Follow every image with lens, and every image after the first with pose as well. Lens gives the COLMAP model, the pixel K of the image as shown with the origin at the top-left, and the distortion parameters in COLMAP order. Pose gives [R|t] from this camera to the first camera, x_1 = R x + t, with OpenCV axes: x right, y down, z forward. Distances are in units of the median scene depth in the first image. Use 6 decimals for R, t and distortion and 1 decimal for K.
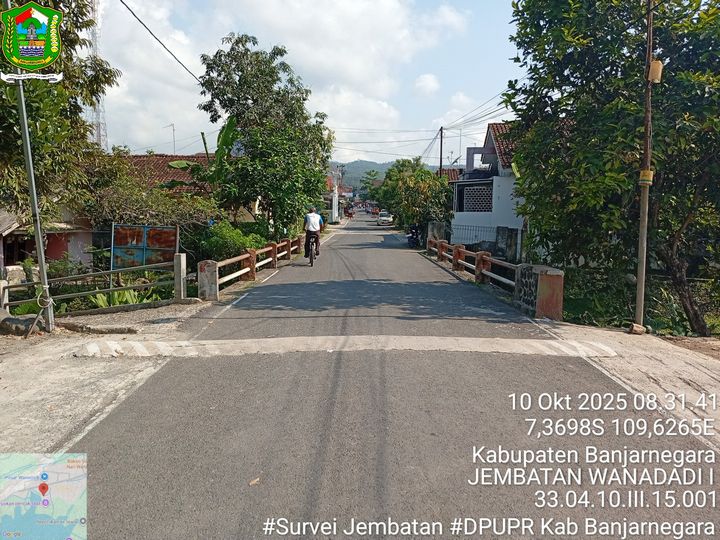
lens RADIAL K [[548.7, 0, 358.1], [0, 548.7, 274.9], [0, 0, 1]] dist [0.040076, -0.048914]
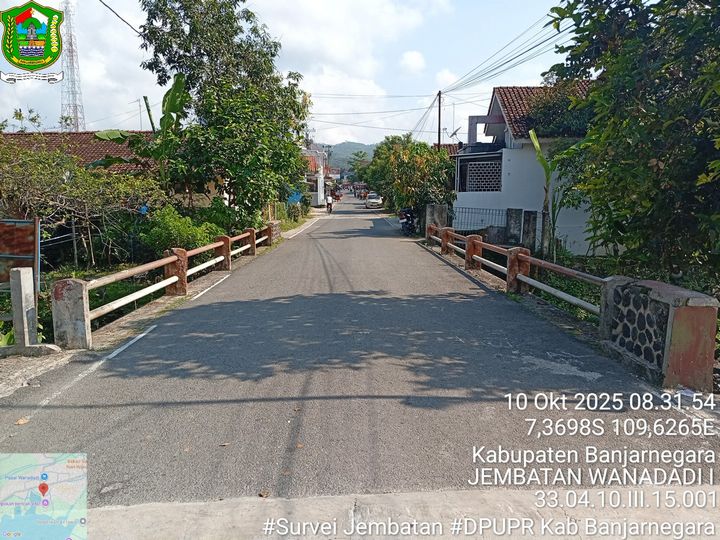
lens RADIAL K [[548.7, 0, 361.9], [0, 548.7, 269.5], [0, 0, 1]] dist [0.040076, -0.048914]
pose [[0.999536, -0.016396, 0.025687, 0.007558], [0.015818, 0.999620, 0.022555, -0.019545], [-0.026047, -0.022139, 0.999416, 0.182982]]
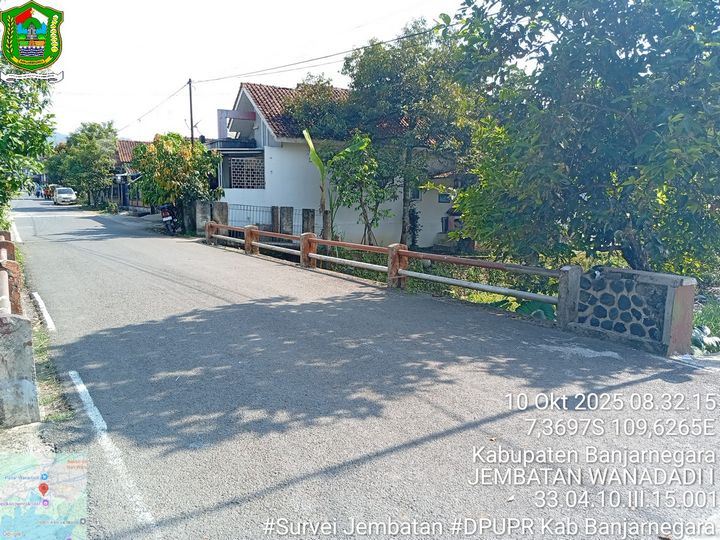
lens RADIAL K [[548.7, 0, 354.3], [0, 548.7, 270.9], [0, 0, 1]] dist [0.040076, -0.048914]
pose [[0.837433, -0.072252, 0.541744, -0.119765], [0.054663, 0.997326, 0.048515, -0.026085], [-0.543800, -0.011015, 0.839143, 0.253908]]
